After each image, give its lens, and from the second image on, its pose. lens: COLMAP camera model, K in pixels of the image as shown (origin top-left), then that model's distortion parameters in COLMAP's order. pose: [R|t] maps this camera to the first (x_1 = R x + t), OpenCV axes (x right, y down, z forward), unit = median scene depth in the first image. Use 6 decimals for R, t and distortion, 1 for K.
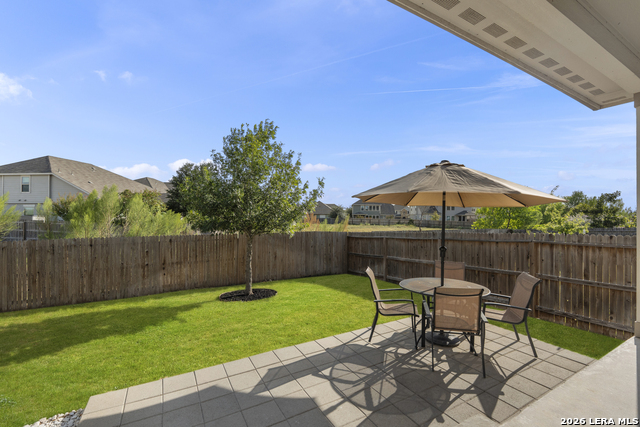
lens RADIAL K [[276.2, 0, 312.1], [0, 276.2, 214.4], [0, 0, 1]] dist [0.000490, 0.000083]
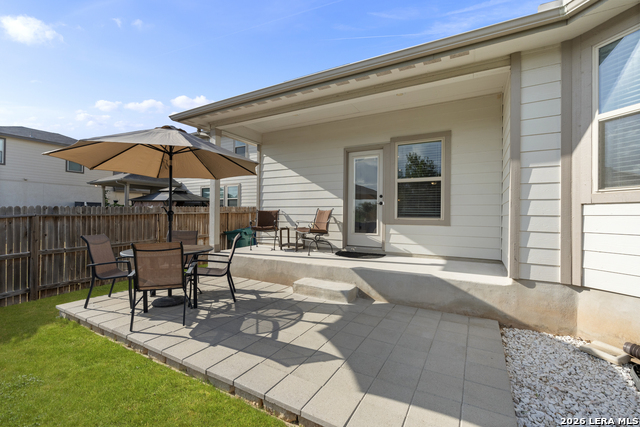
lens RADIAL K [[279.5, 0, 320.8], [0, 279.5, 214.5], [0, 0, 1]] dist [-0.002236, -0.000252]
pose [[-0.522465, -0.012270, 0.852572, -0.523369], [-0.019340, 0.999810, 0.002537, 0.088483], [-0.852441, -0.015163, -0.522603, 0.811819]]
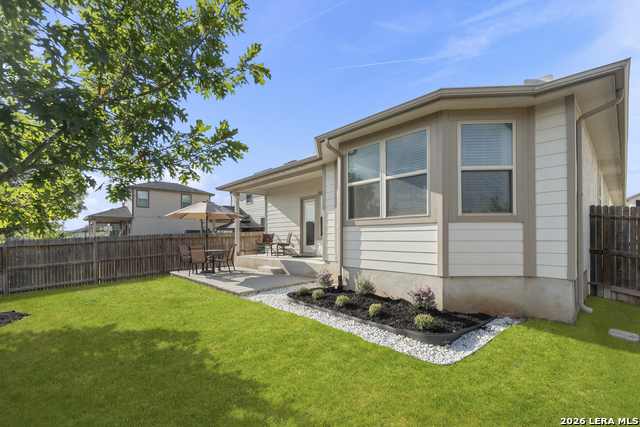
lens RADIAL K [[291.0, 0, 320.3], [0, 291.0, 234.9], [0, 0, 1]] dist [-0.002018, -0.000157]
pose [[-0.238138, 0.003100, 0.971226, -1.745412], [-0.003009, 0.999988, -0.003930, 0.095462], [-0.971227, -0.003858, -0.238126, 0.484343]]
